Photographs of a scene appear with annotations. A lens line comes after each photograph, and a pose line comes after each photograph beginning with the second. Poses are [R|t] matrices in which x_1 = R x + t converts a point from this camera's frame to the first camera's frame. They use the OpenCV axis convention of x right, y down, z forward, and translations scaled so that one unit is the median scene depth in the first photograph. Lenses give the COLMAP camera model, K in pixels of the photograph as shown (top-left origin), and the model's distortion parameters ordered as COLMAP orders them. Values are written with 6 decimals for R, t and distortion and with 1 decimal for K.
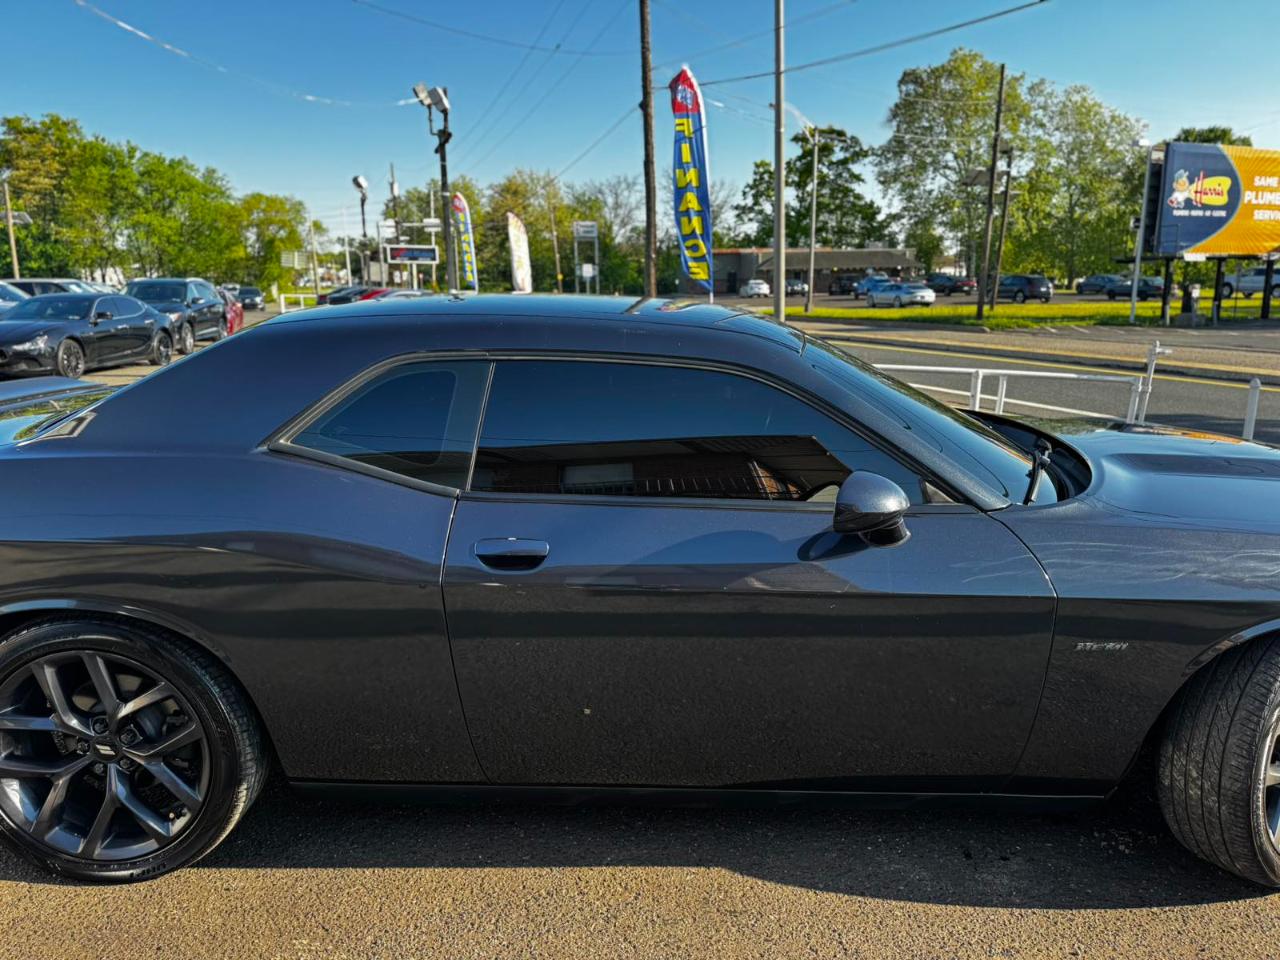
lens RADIAL K [[908.6, 0, 644.2], [0, 908.6, 483.7], [0, 0, 1]] dist [0.039727, -0.053500]
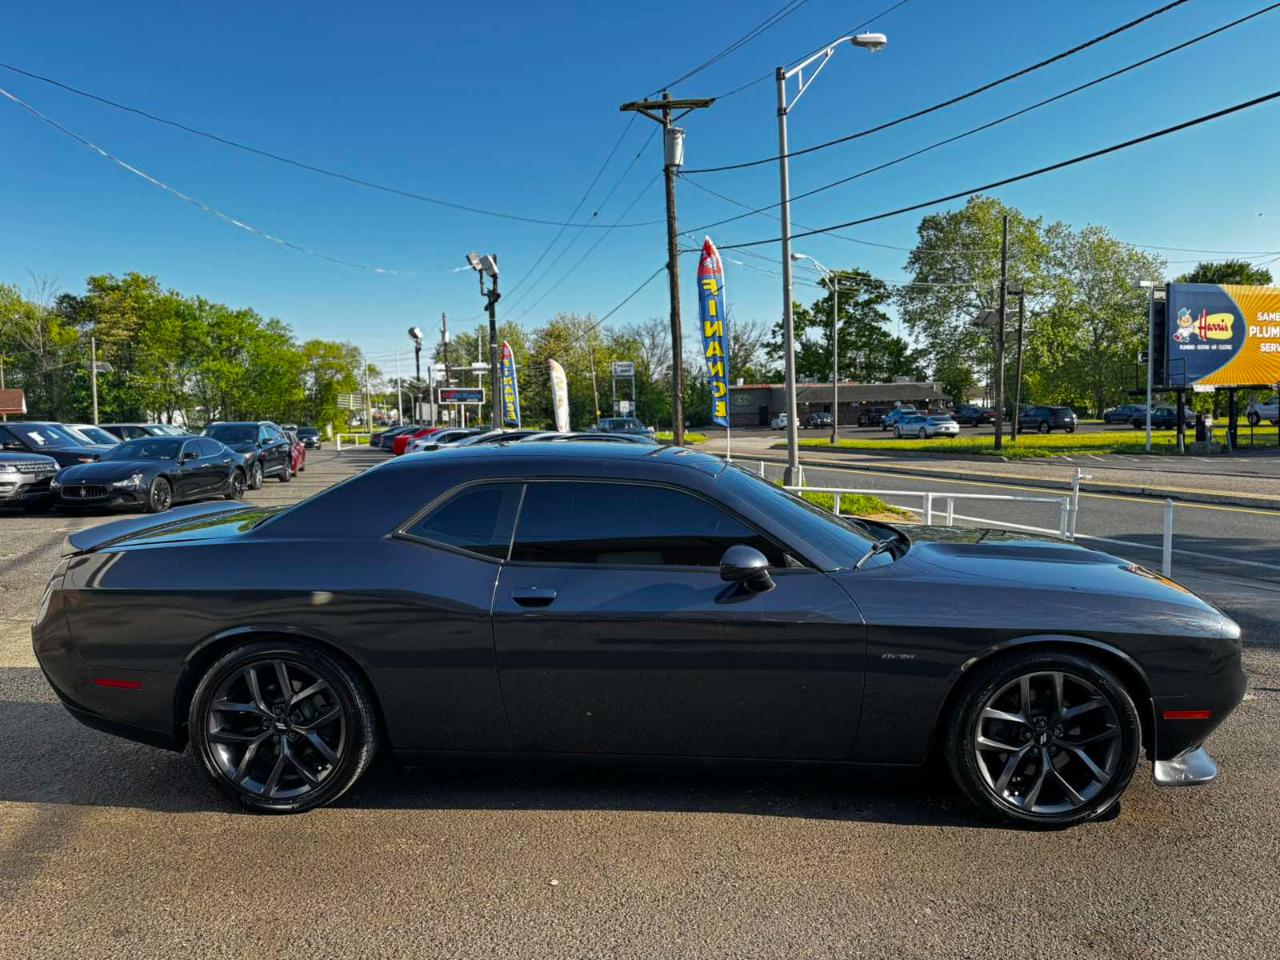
lens RADIAL K [[908.6, 0, 642.5], [0, 908.6, 487.8], [0, 0, 1]] dist [0.039727, -0.053500]
pose [[0.998949, -0.009794, -0.044774, 0.008133], [0.003470, 0.990259, -0.139194, 0.007025], [0.045701, 0.138892, 0.989252, -0.041813]]
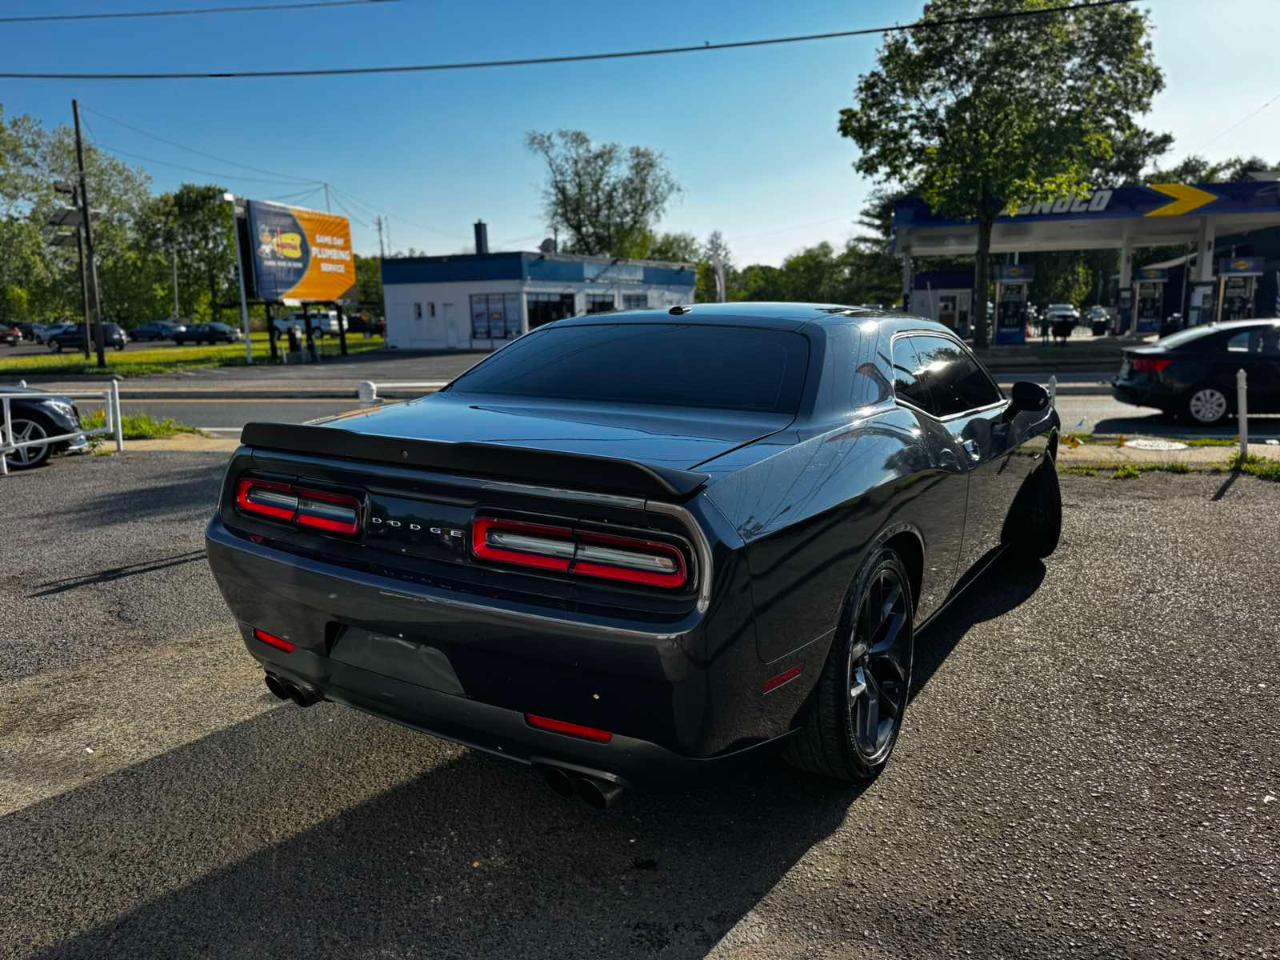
lens RADIAL K [[908.6, 0, 641.1], [0, 908.6, 488.2], [0, 0, 1]] dist [0.039727, -0.053500]
pose [[0.548715, -0.164952, 0.819575, -0.117689], [0.202469, 0.977377, 0.061157, -0.004824], [-0.811122, 0.132380, 0.569699, 0.034737]]
